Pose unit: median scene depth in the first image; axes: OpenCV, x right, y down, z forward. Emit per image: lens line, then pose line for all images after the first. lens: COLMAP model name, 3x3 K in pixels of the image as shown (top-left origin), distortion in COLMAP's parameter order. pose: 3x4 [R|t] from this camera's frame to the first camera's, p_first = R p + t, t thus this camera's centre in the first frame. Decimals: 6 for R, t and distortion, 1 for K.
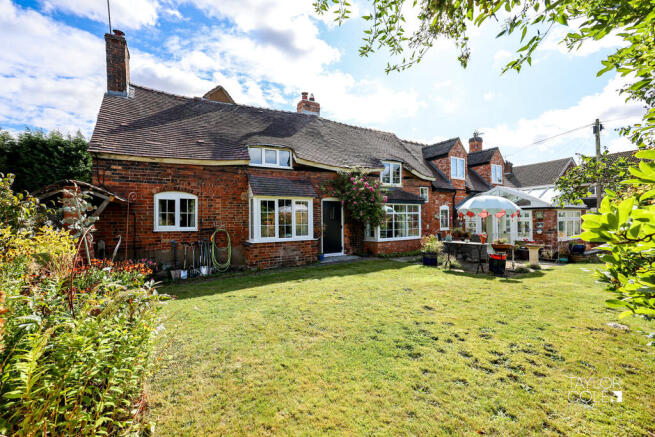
lens RADIAL K [[258.6, 0, 327.3], [0, 258.6, 217.9], [0, 0, 1]] dist [-0.000137, 0.000000]
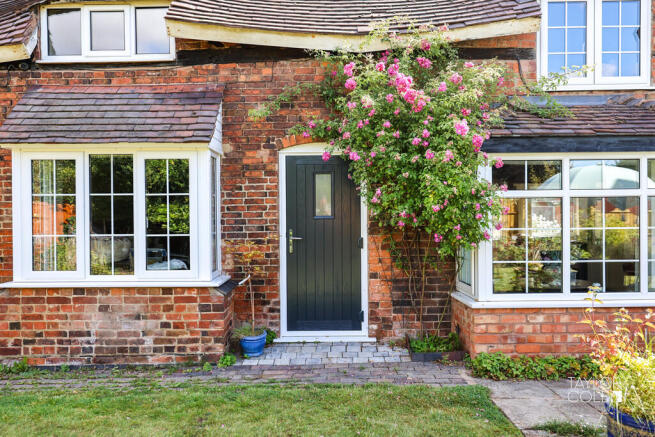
lens RADIAL K [[542.4, 0, 326.9], [0, 542.4, 215.7], [0, 0, 1]] dist [0.044153, -0.000874]
pose [[0.853051, 0.004703, -0.521807, 0.357196], [0.001513, 0.999933, 0.011485, -0.003068], [0.521826, -0.010587, 0.852986, 0.484028]]
